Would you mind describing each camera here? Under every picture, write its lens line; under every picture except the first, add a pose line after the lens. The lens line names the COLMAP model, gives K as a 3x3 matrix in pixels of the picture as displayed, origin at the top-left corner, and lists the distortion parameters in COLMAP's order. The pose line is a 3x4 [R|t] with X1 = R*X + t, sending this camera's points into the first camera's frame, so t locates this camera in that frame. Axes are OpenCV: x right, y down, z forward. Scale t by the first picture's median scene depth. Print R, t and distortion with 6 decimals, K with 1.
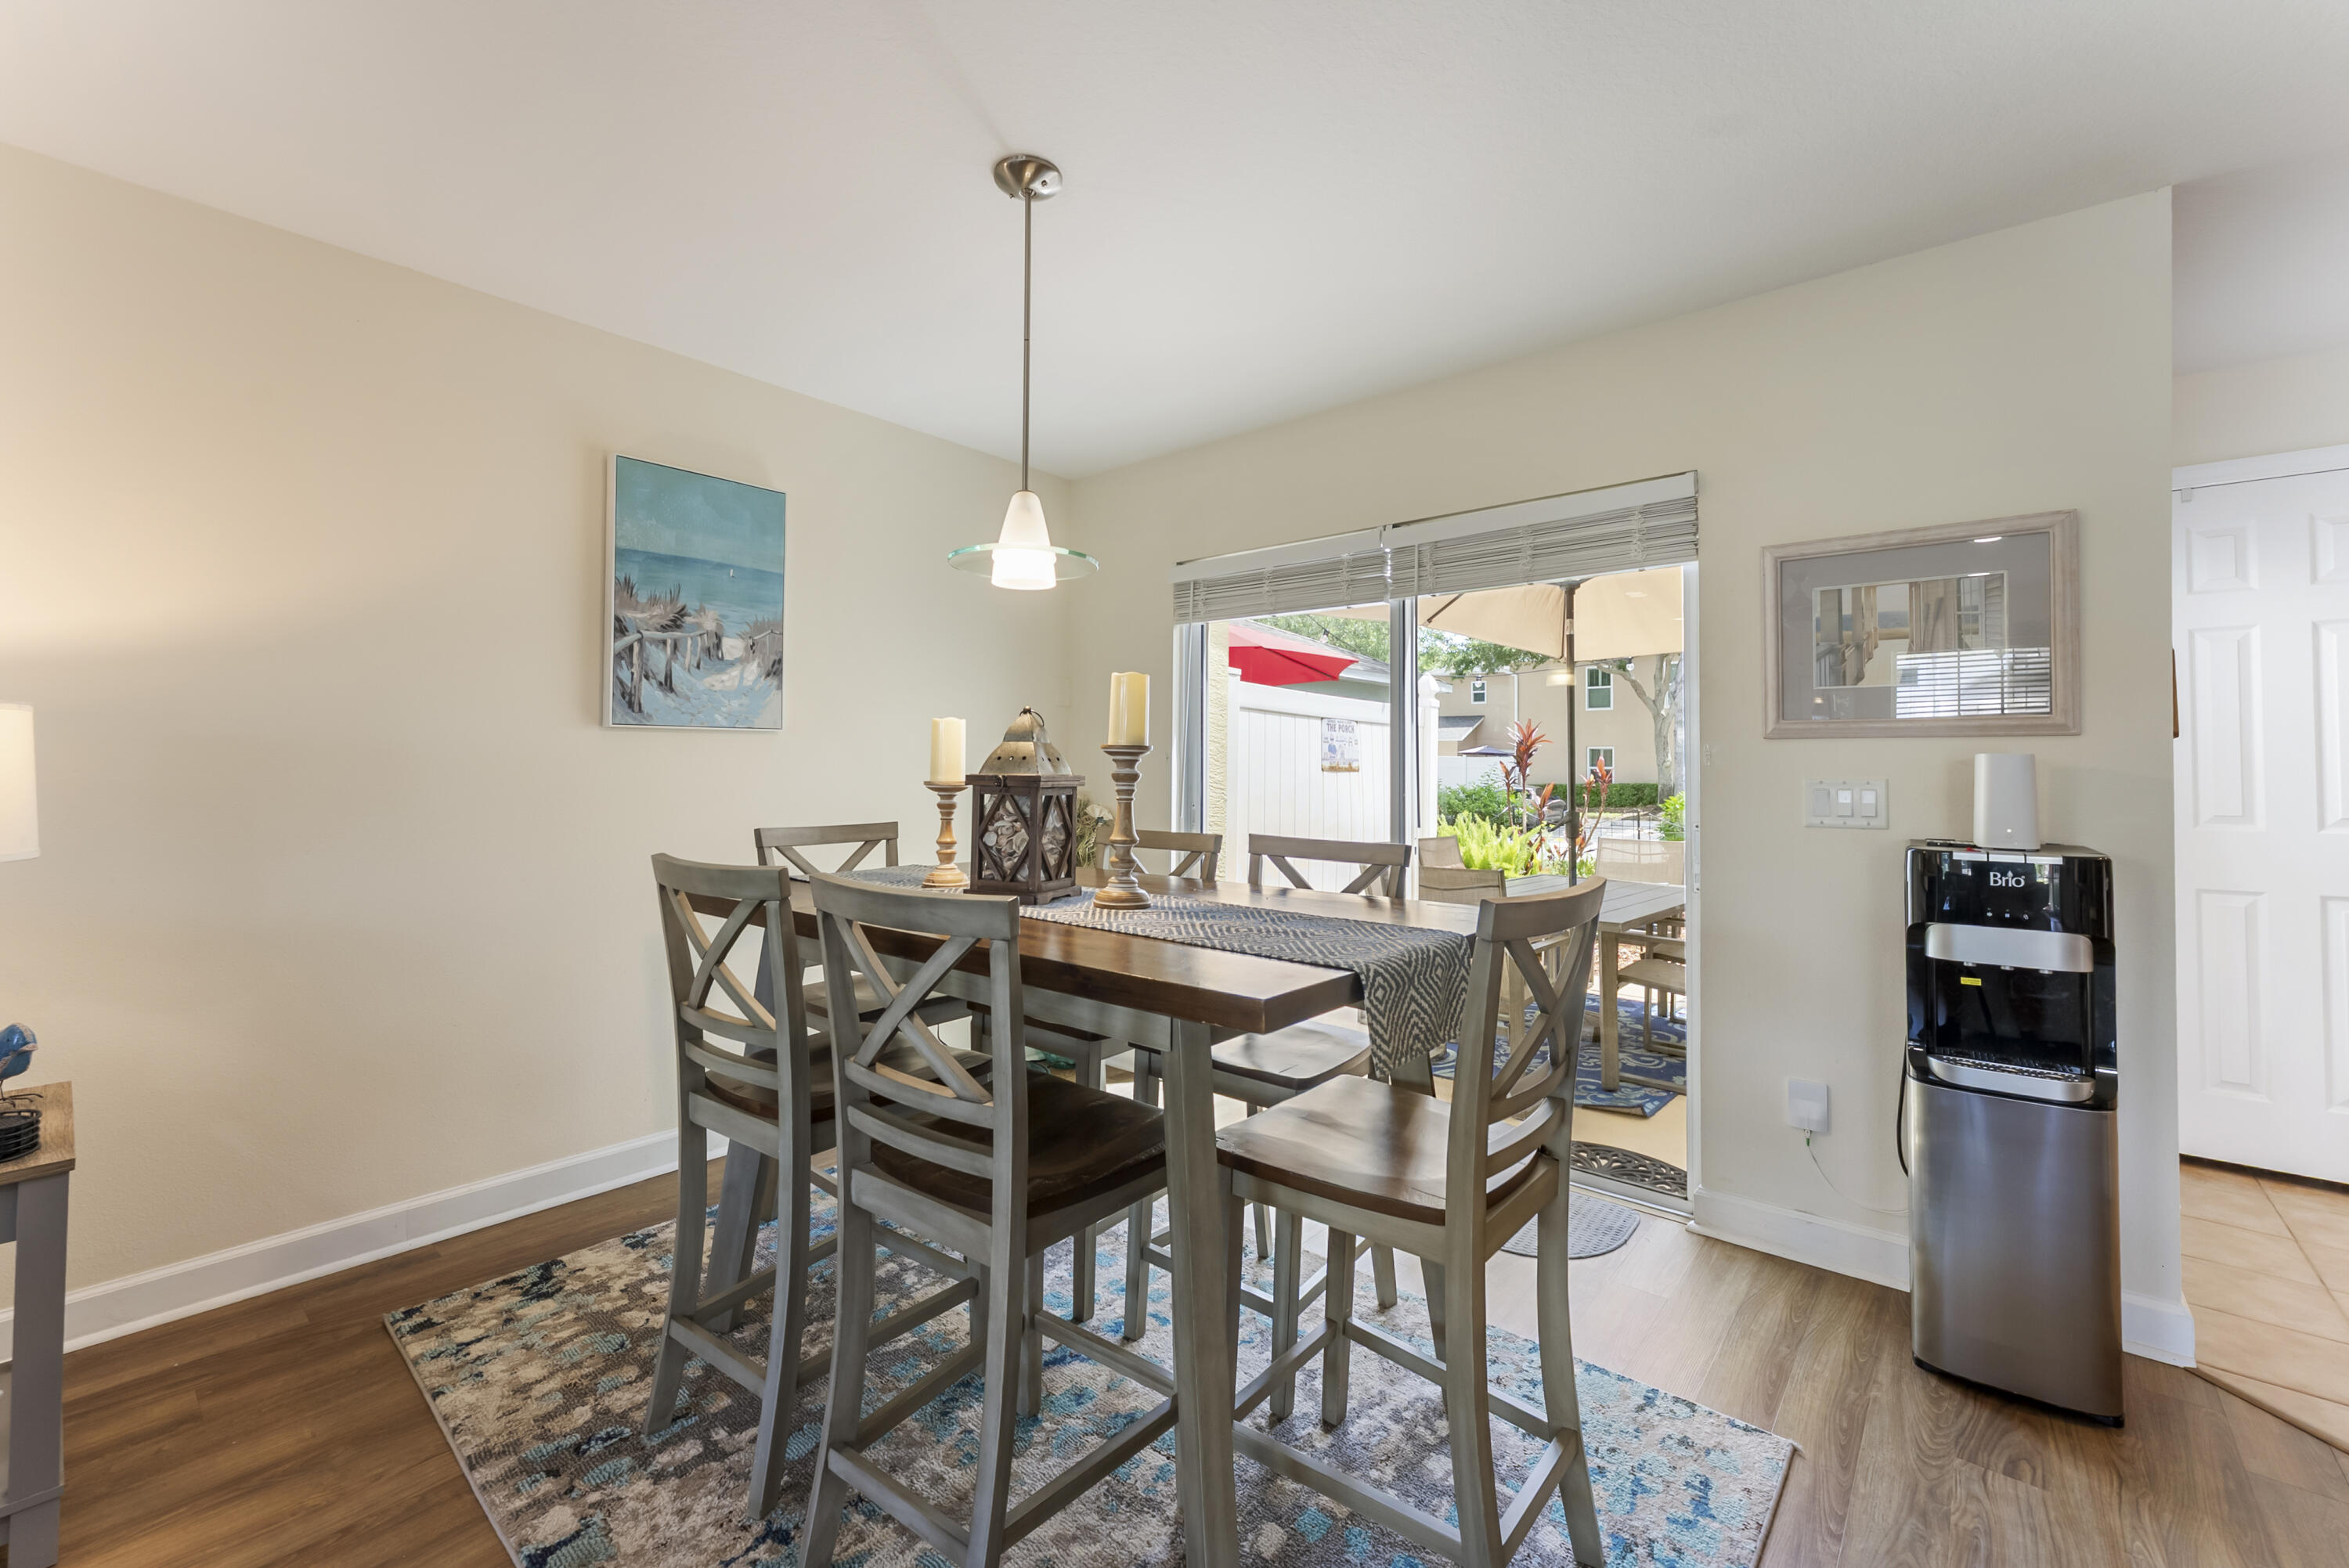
lens RADIAL K [[968.4, 0, 1172.8], [0, 968.4, 739.4], [0, 0, 1]] dist [0.000440, 0.000061]
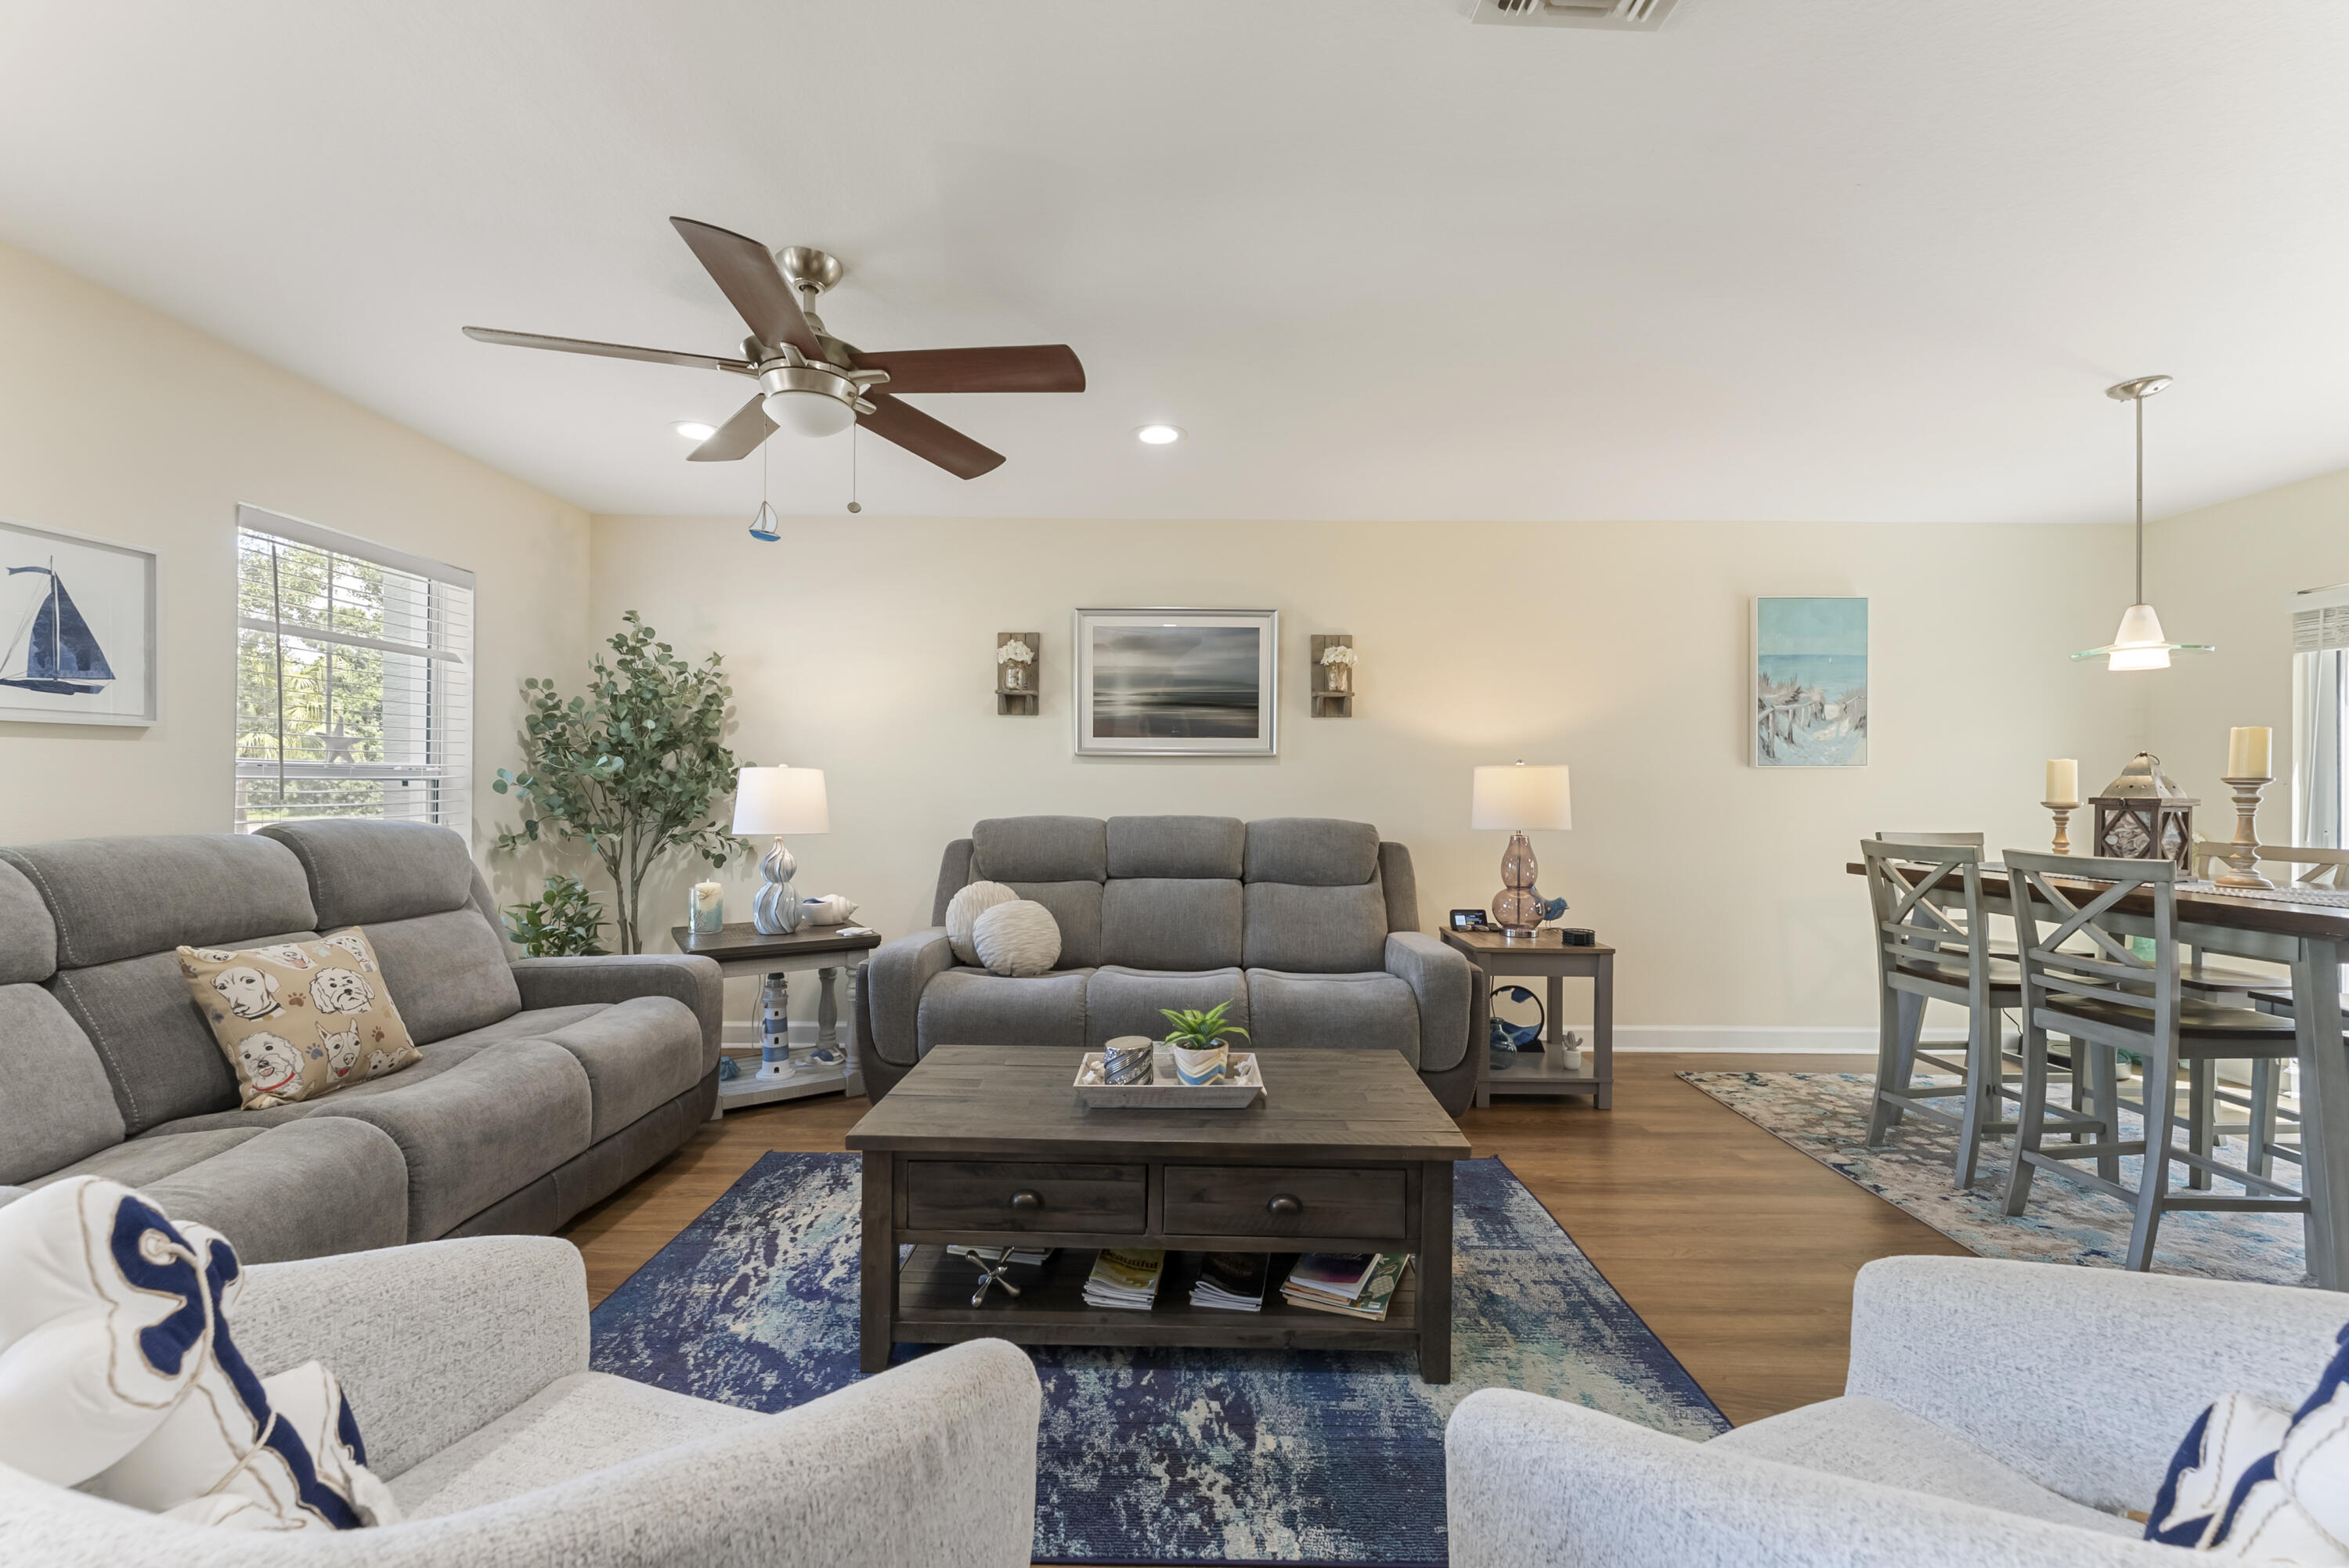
lens RADIAL K [[943.6, 0, 1177.1], [0, 943.6, 783.7], [0, 0, 1]] dist [-0.001785, 0.000055]
pose [[0.647315, -0.005599, -0.762202, -0.009026], [0.021154, 0.999720, 0.010622, -0.027306], [0.761929, -0.022999, 0.647252, -0.919385]]
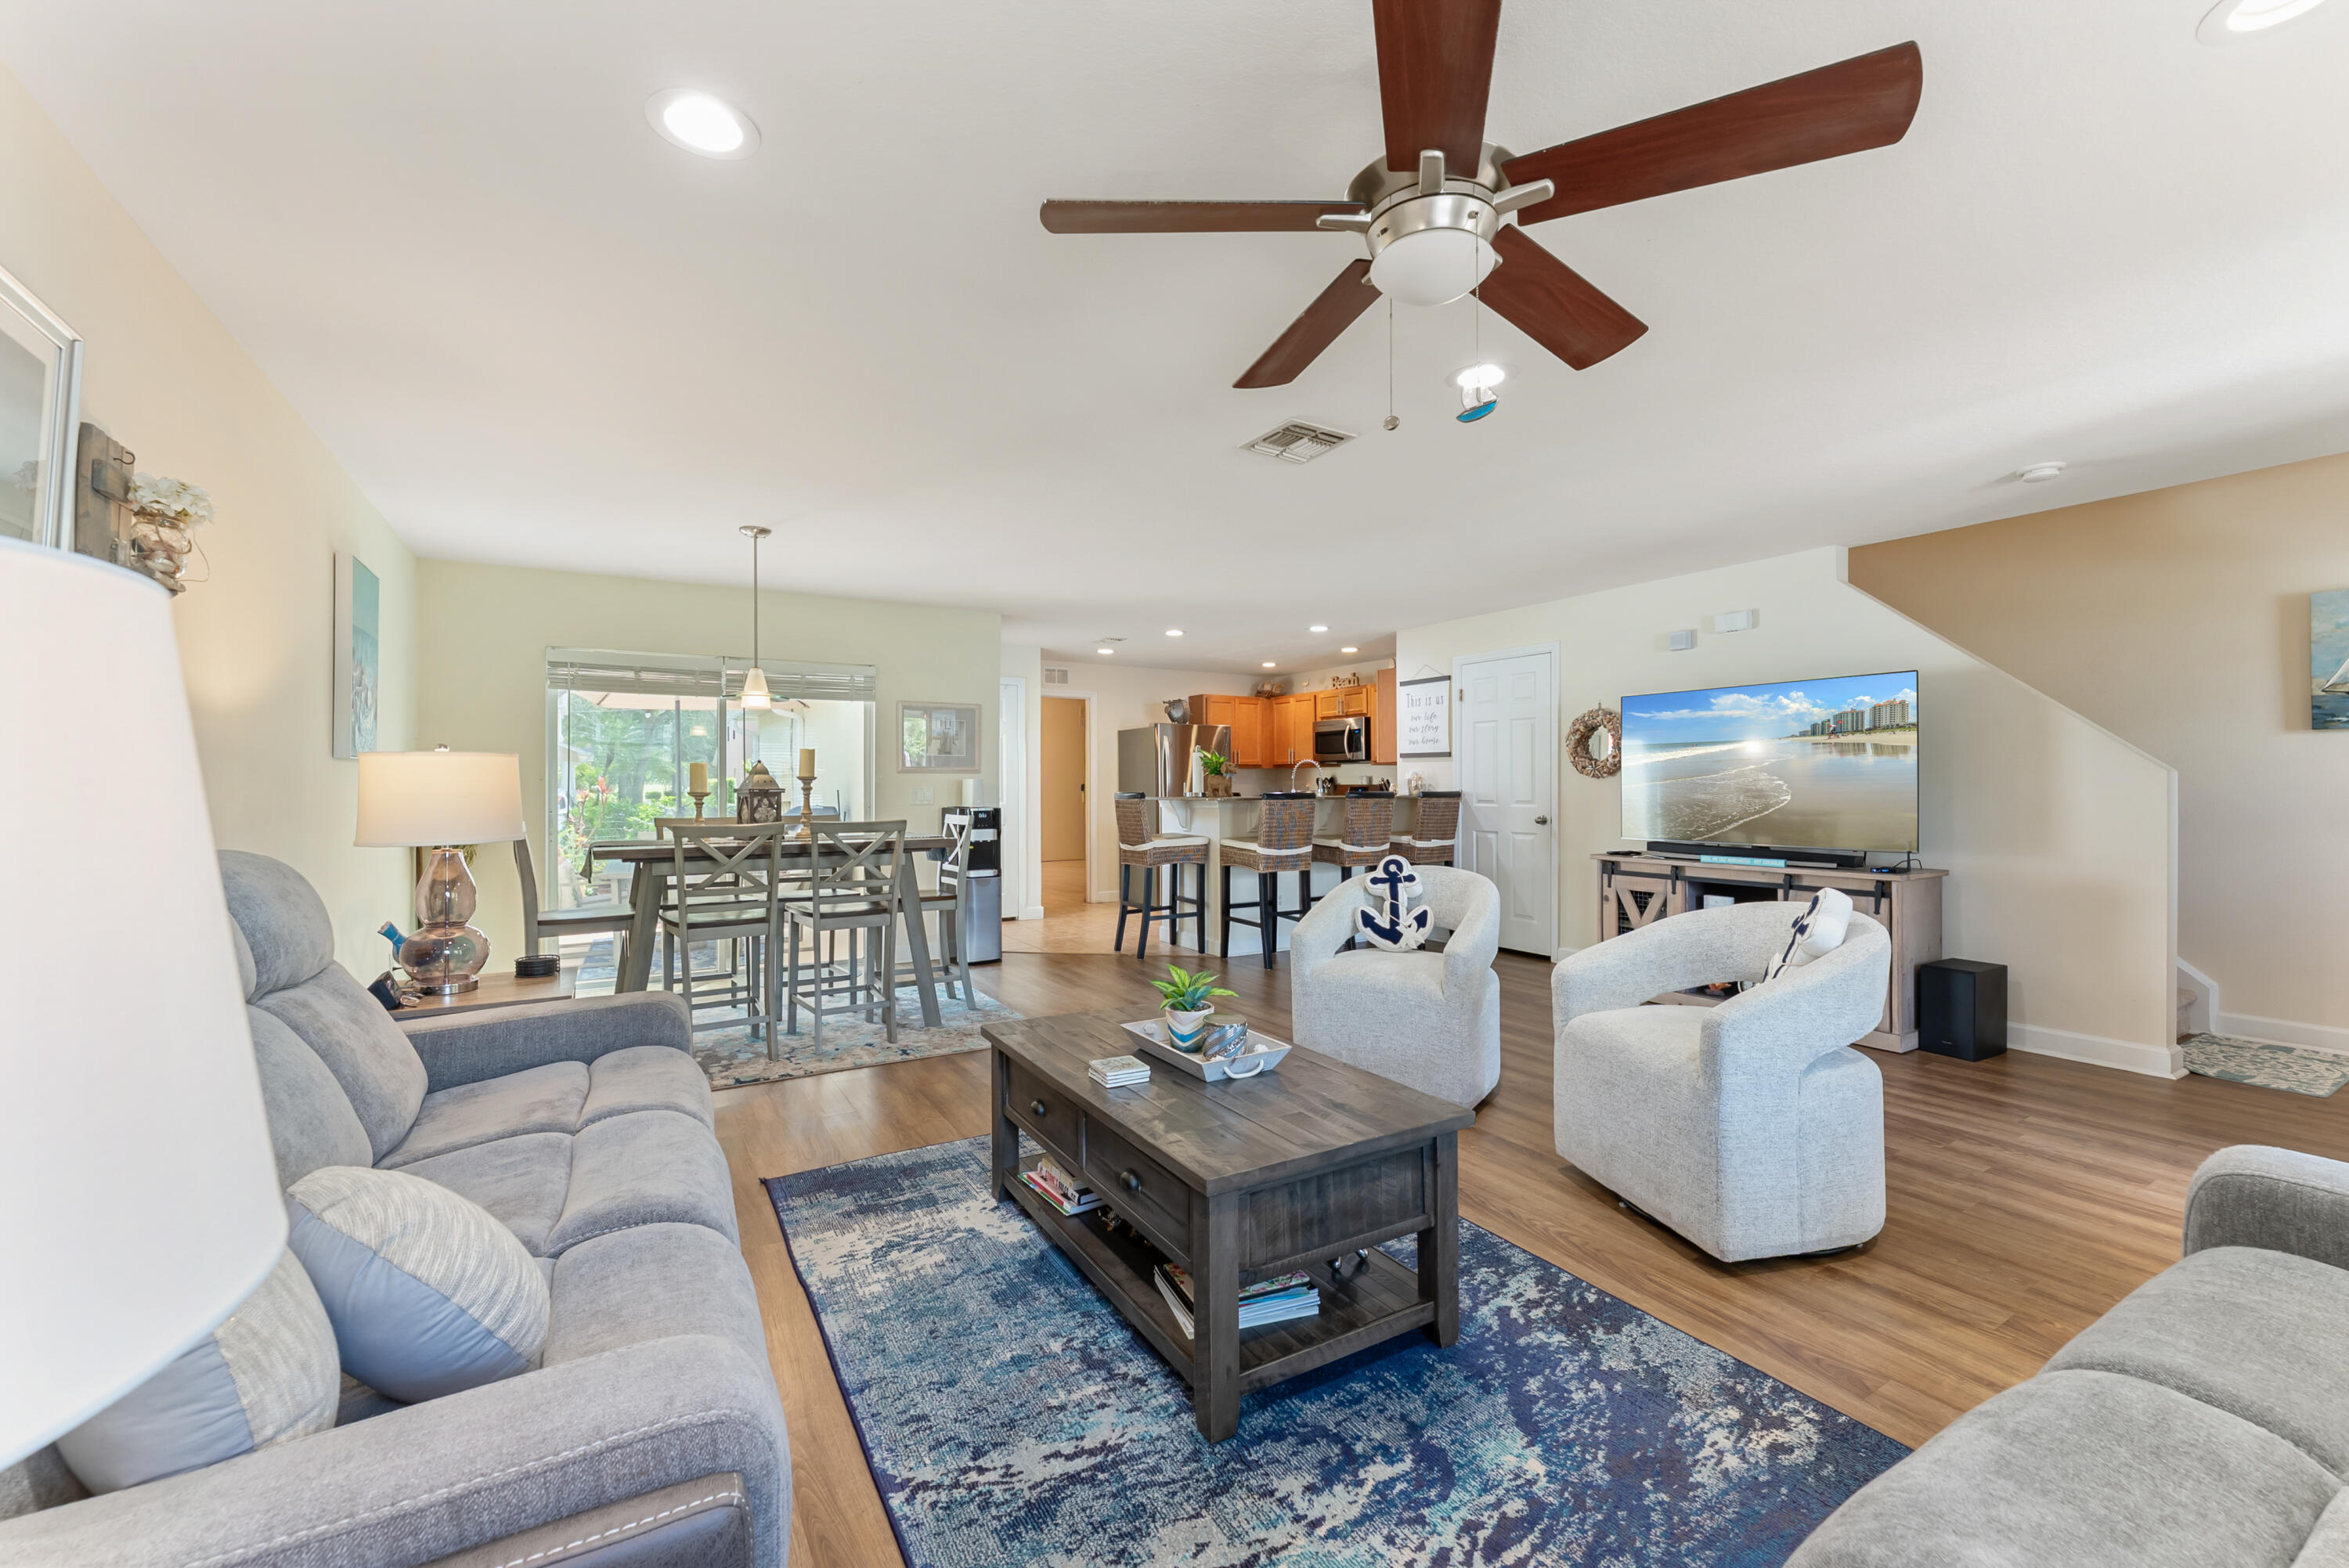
lens RADIAL K [[943.6, 0, 1177.1], [0, 943.6, 783.7], [0, 0, 1]] dist [-0.001785, 0.000055]
pose [[0.318546, -0.006646, 0.947884, -1.782195], [-0.022051, 0.999653, 0.014419, -0.027499], [-0.947651, -0.025495, 0.318289, -0.615219]]
